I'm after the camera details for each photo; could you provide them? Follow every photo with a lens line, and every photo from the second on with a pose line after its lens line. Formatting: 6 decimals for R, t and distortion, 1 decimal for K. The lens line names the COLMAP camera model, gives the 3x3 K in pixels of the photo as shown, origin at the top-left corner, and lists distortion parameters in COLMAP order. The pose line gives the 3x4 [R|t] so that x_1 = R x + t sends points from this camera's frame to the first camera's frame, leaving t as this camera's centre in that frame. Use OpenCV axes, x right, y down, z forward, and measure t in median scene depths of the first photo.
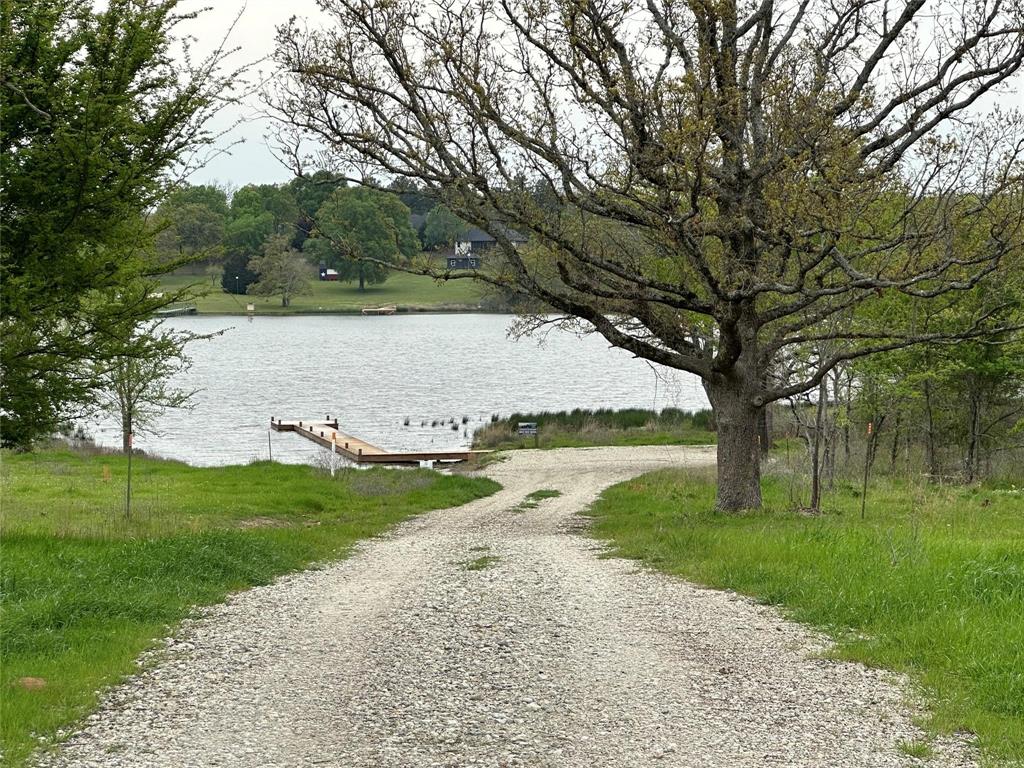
lens RADIAL K [[2745.6, 0, 512.0], [0, 2745.6, 384.0], [0, 0, 1]] dist [0.010199, 1.873011]
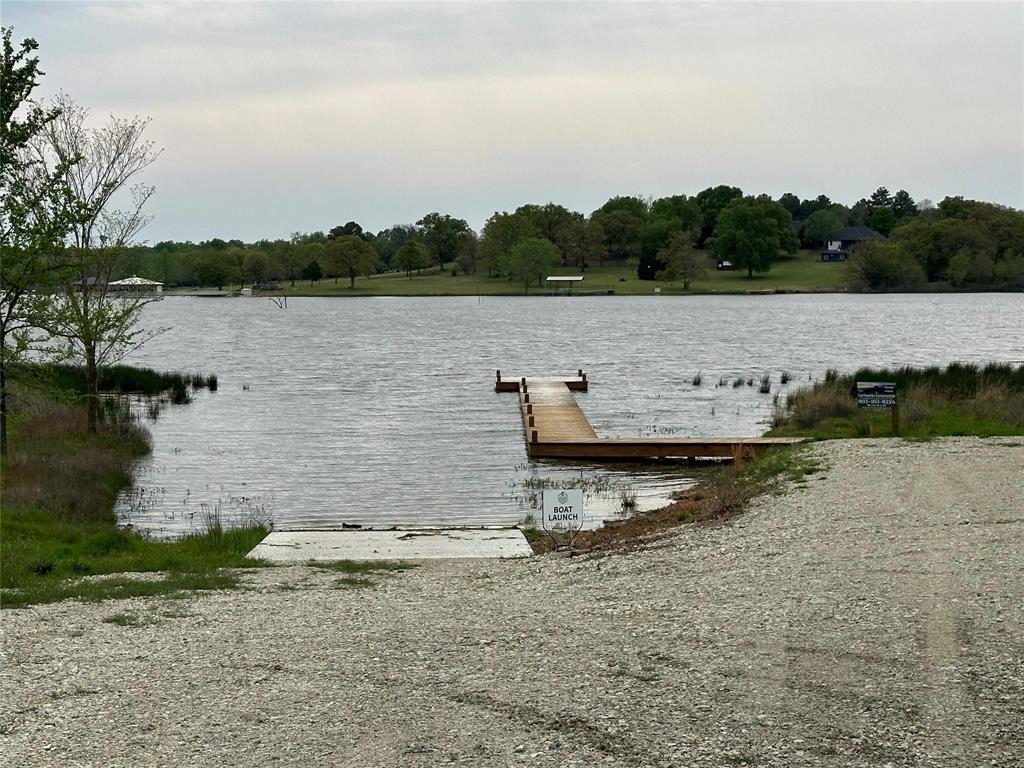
lens RADIAL K [[1890.3, 0, 512.0], [0, 1890.3, 384.0], [0, 0, 1]] dist [0.006217, 0.020871]
pose [[0.982005, 0.009460, -0.188618, 0.001152], [-0.006804, 0.999868, 0.014721, 0.002142], [0.188732, -0.013172, 0.981940, 0.140980]]
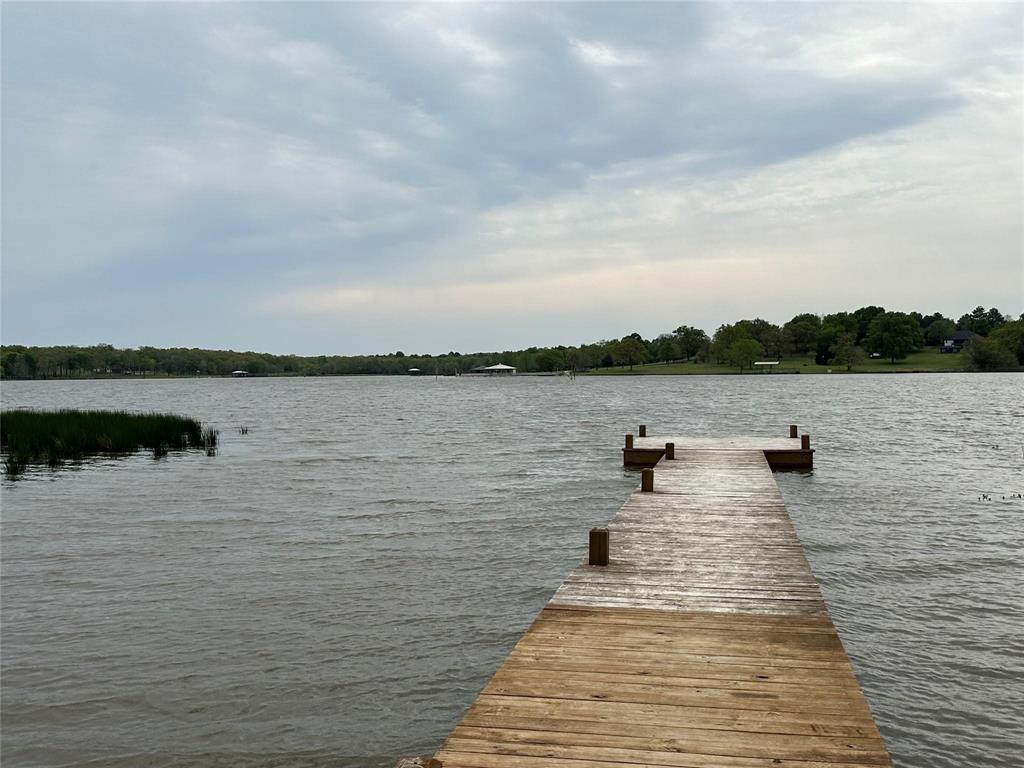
lens RADIAL K [[1038.2, 0, 512.0], [0, 1038.2, 384.0], [0, 0, 1]] dist [0.204177, -0.504809]
pose [[0.920888, 0.001551, -0.389825, -0.011982], [-0.012596, 0.999588, -0.025779, 0.002591], [0.389624, 0.028650, 0.920528, 0.221987]]
